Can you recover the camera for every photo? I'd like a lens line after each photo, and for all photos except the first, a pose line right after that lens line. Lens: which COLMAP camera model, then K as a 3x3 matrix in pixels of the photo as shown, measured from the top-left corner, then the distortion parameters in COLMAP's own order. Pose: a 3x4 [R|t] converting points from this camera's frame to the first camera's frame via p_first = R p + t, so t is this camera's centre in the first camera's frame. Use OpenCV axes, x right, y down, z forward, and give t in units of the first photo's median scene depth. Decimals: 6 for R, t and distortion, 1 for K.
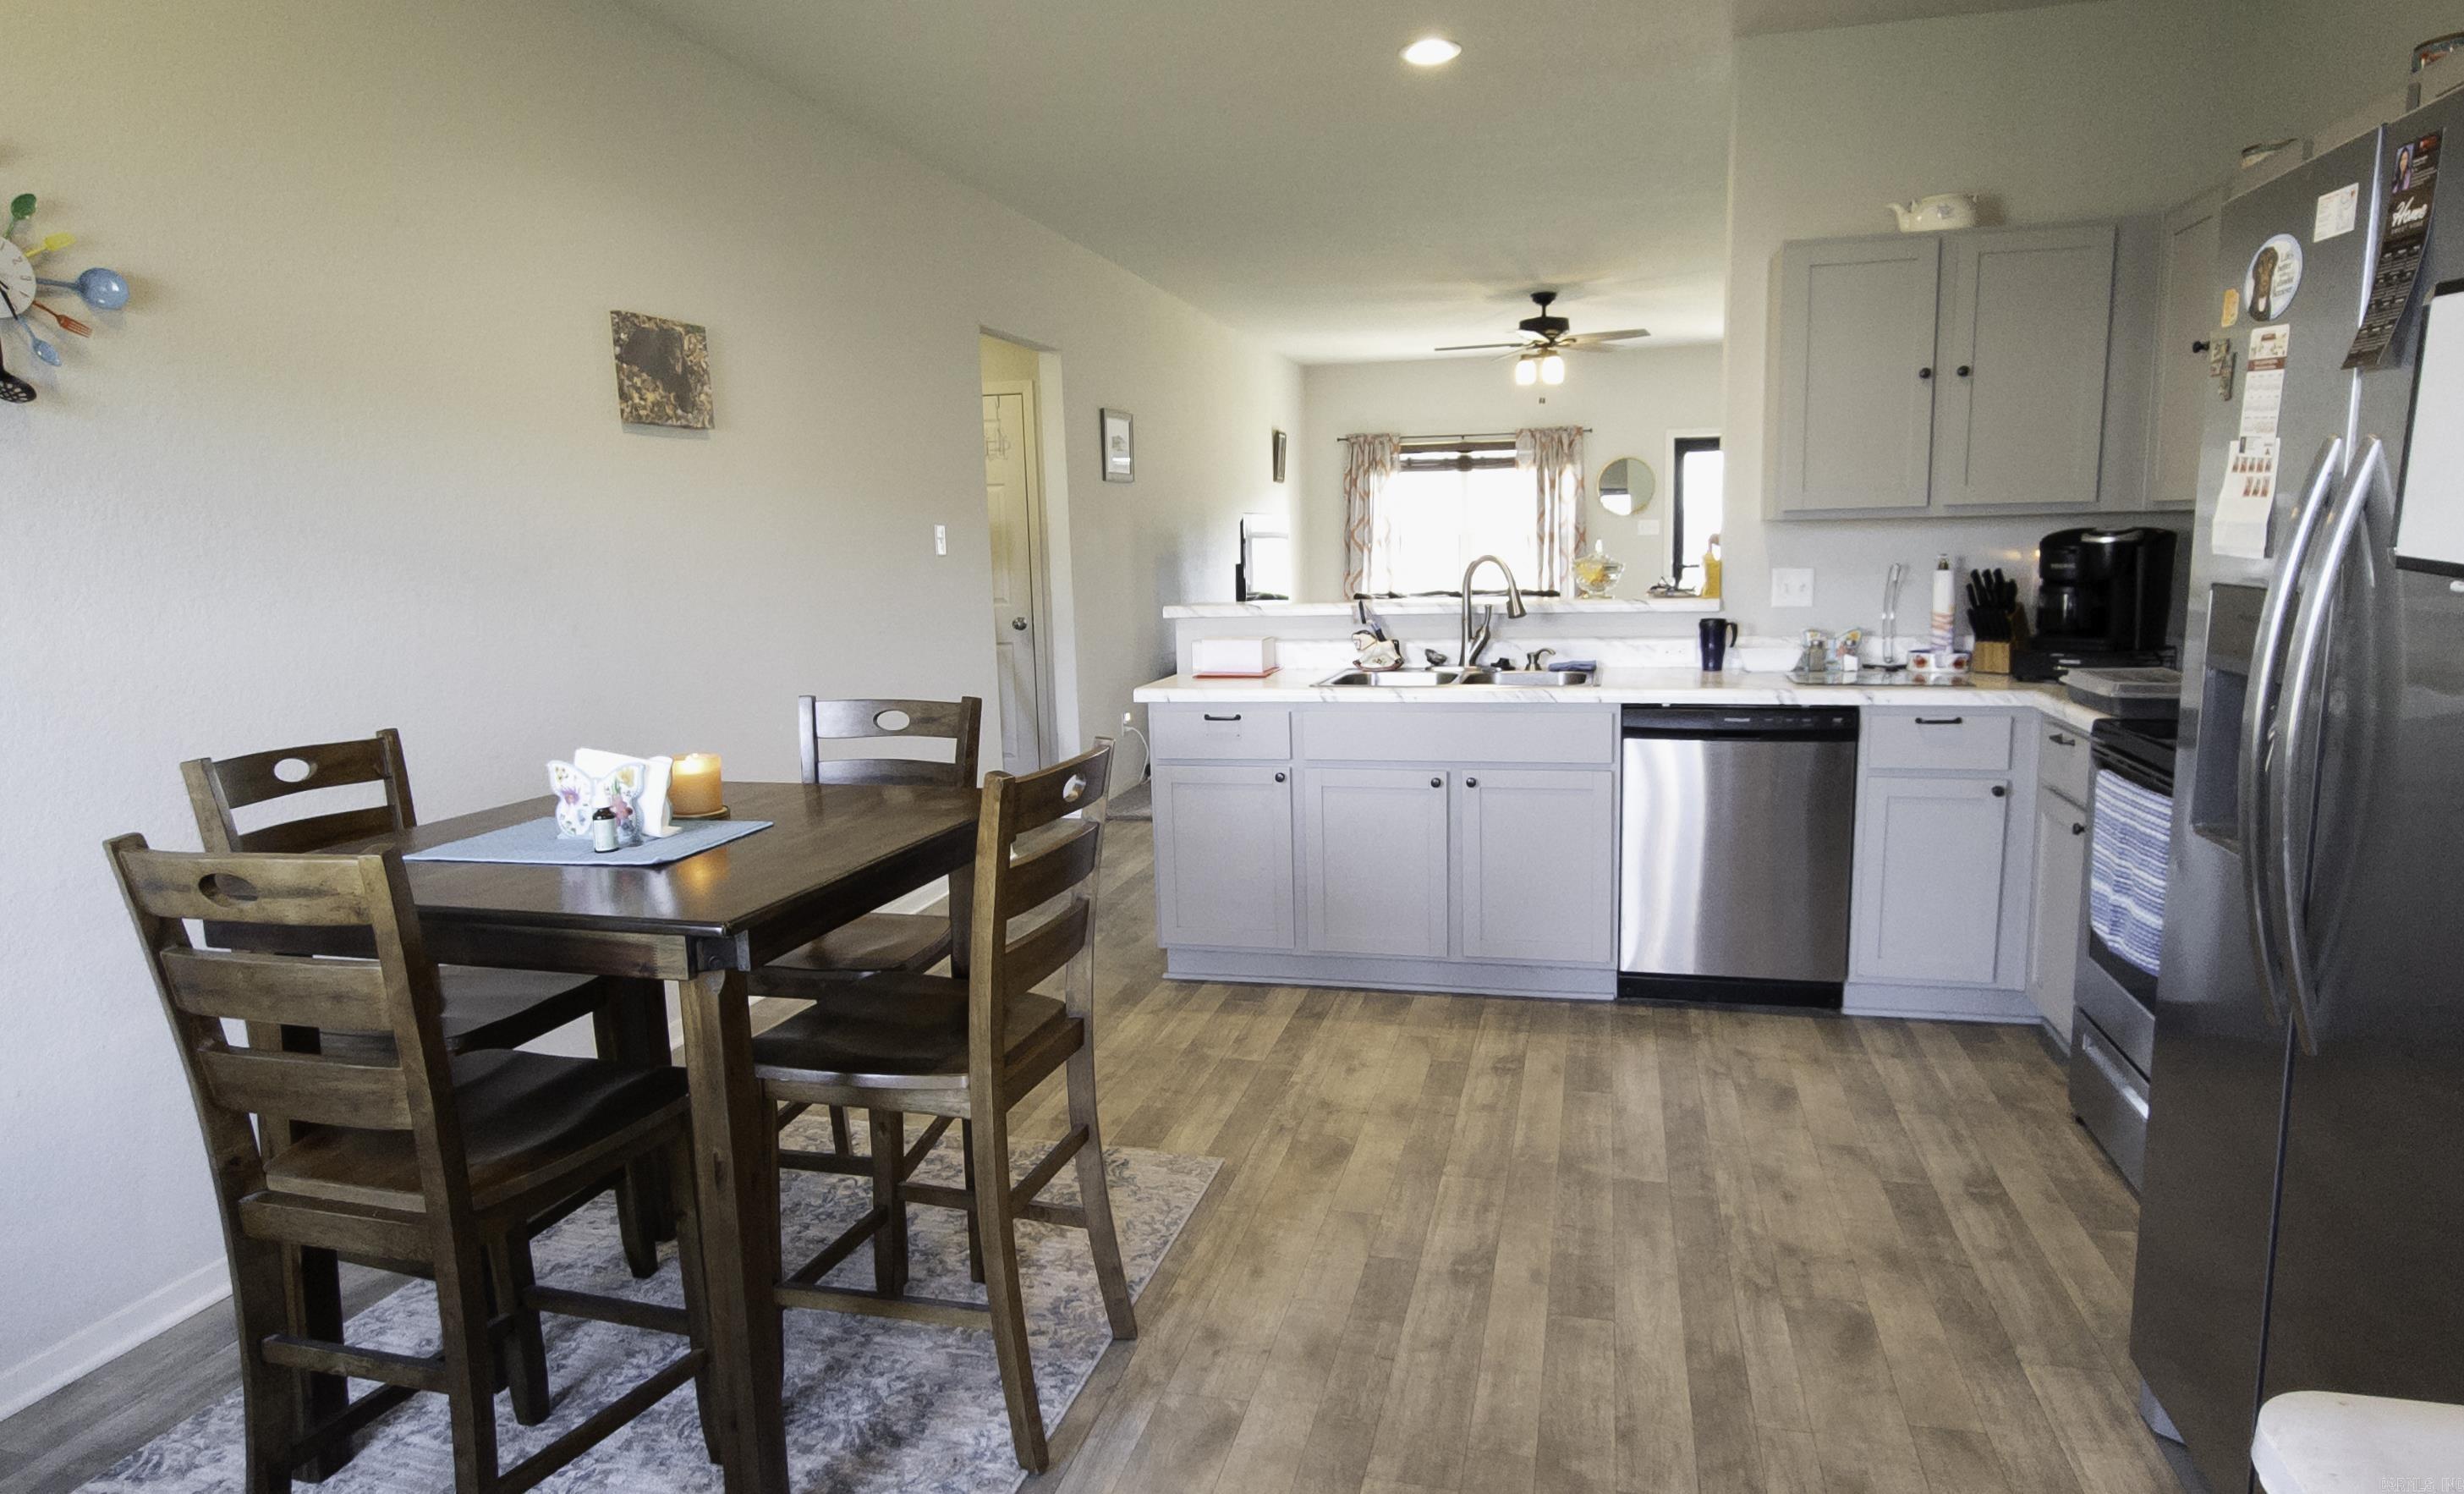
lens RADIAL K [[1381.7, 0, 1243.0], [0, 1381.7, 746.0], [0, 0, 1]] dist [0.001705, 0.001996]
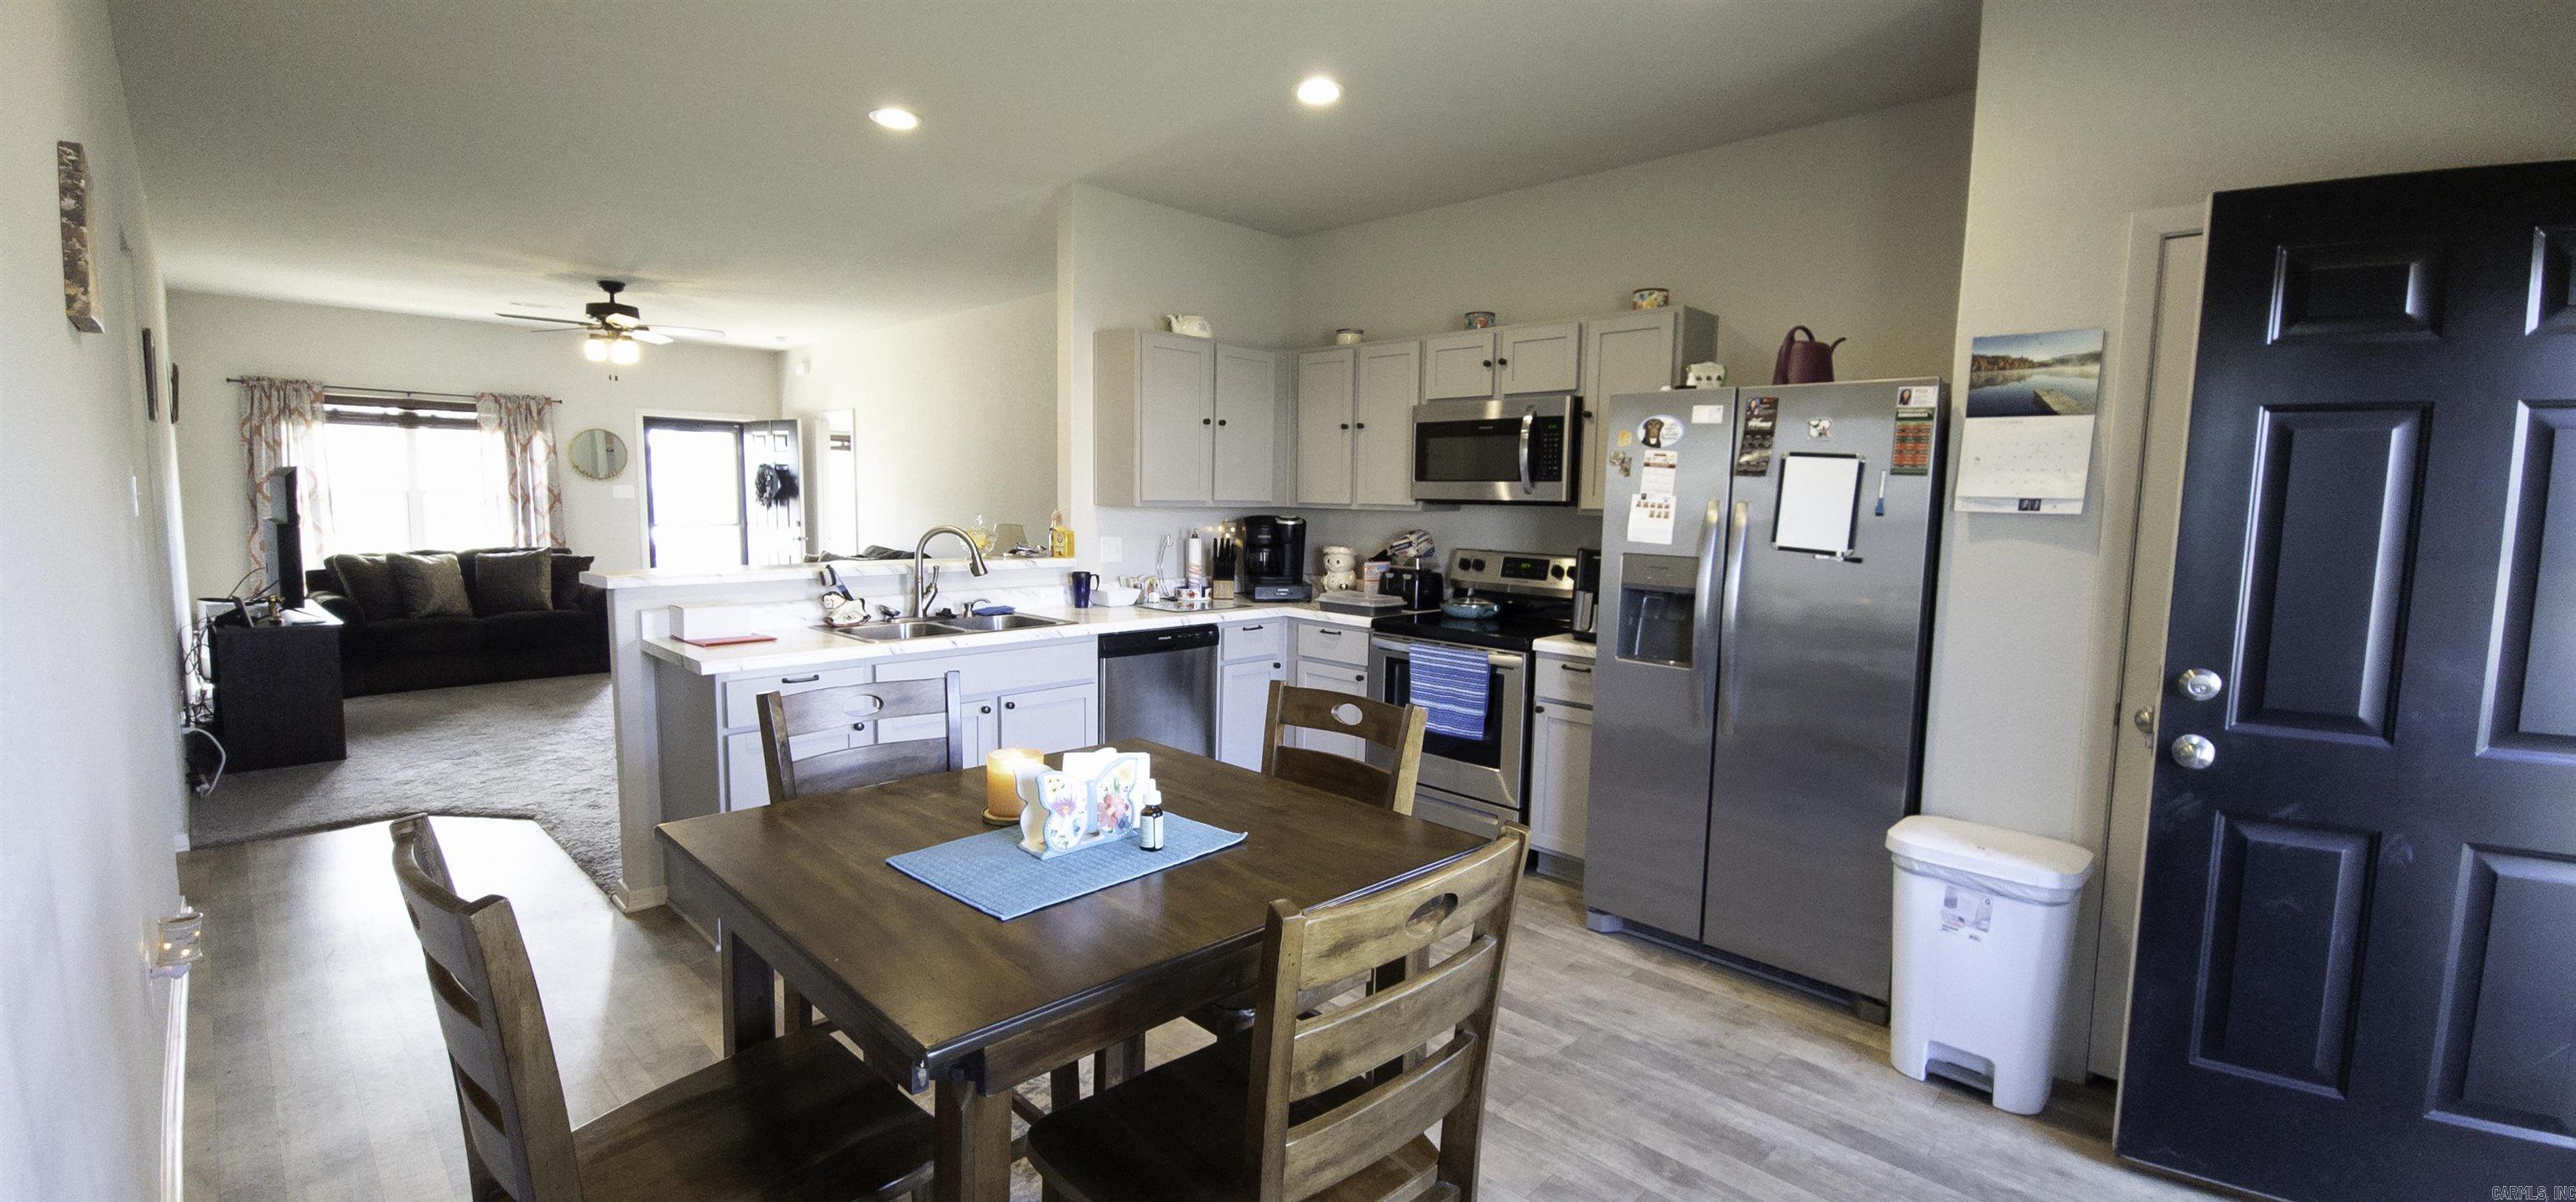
lens RADIAL K [[1068.7, 0, 1287.8], [0, 1068.7, 595.8], [0, 0, 1]] dist [-0.002584, -0.000199]
pose [[0.508752, -0.049402, 0.859495, -0.252348], [0.100781, 0.994906, -0.002469, -0.021509], [-0.854994, 0.087876, 0.511139, 0.124127]]
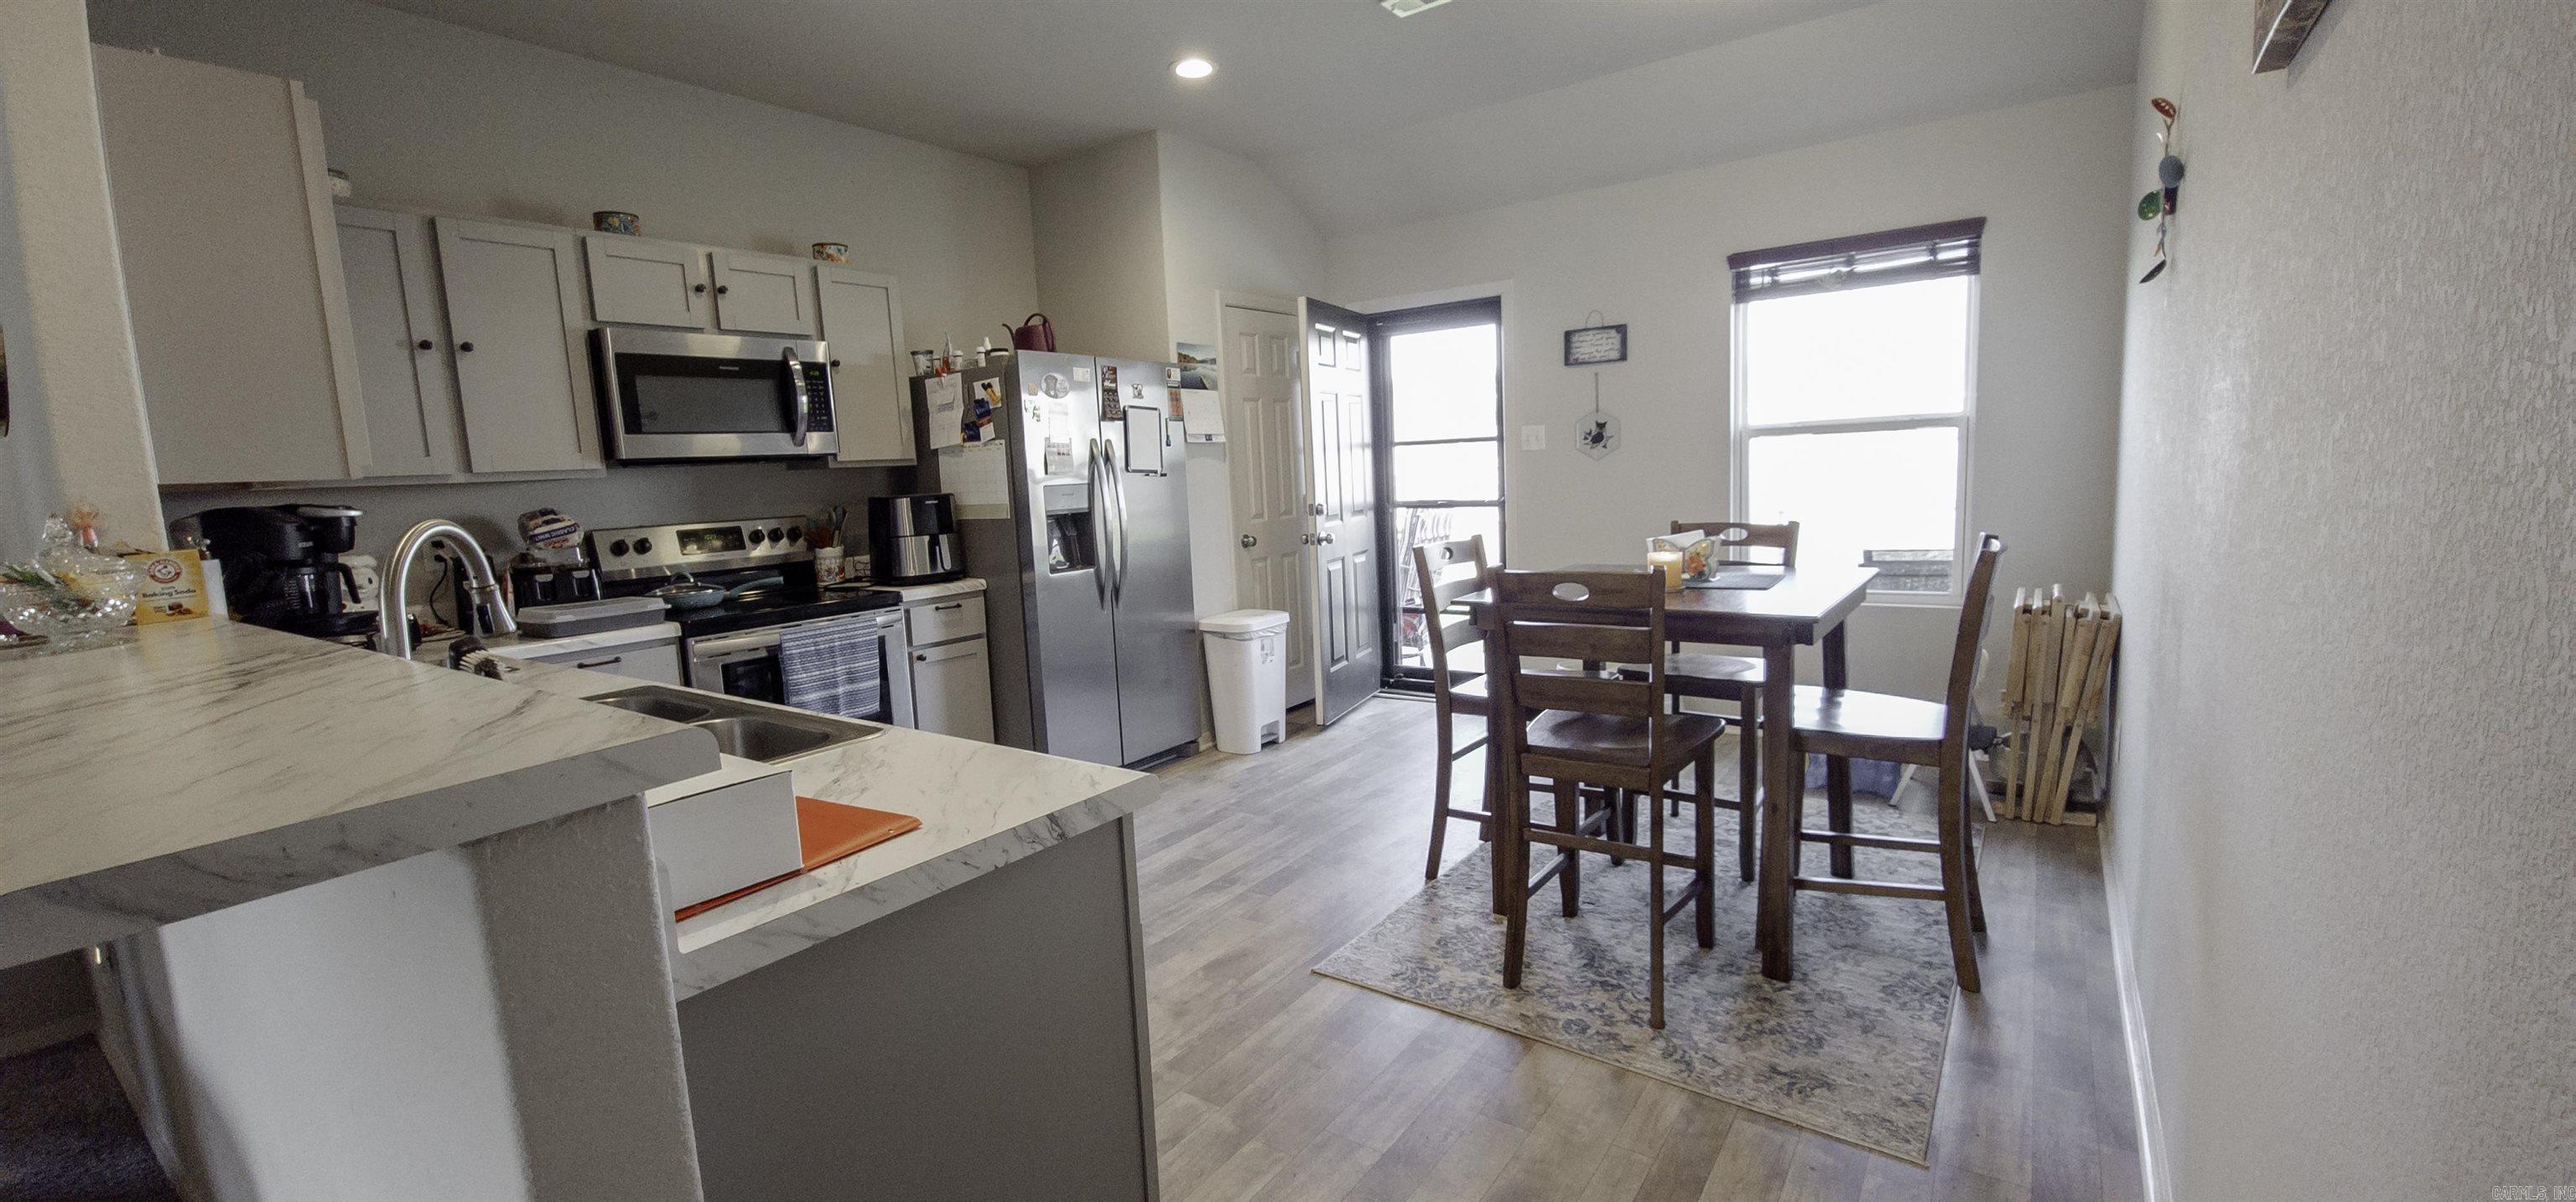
lens RADIAL K [[1068.7, 0, 1292.6], [0, 1068.7, 614.7], [0, 0, 1]] dist [-0.002584, -0.000199]
pose [[-0.936535, 0.018546, 0.350084, -0.116671], [0.120449, 0.954832, 0.271638, -0.087039], [-0.329234, 0.296565, -0.896468, 0.626775]]
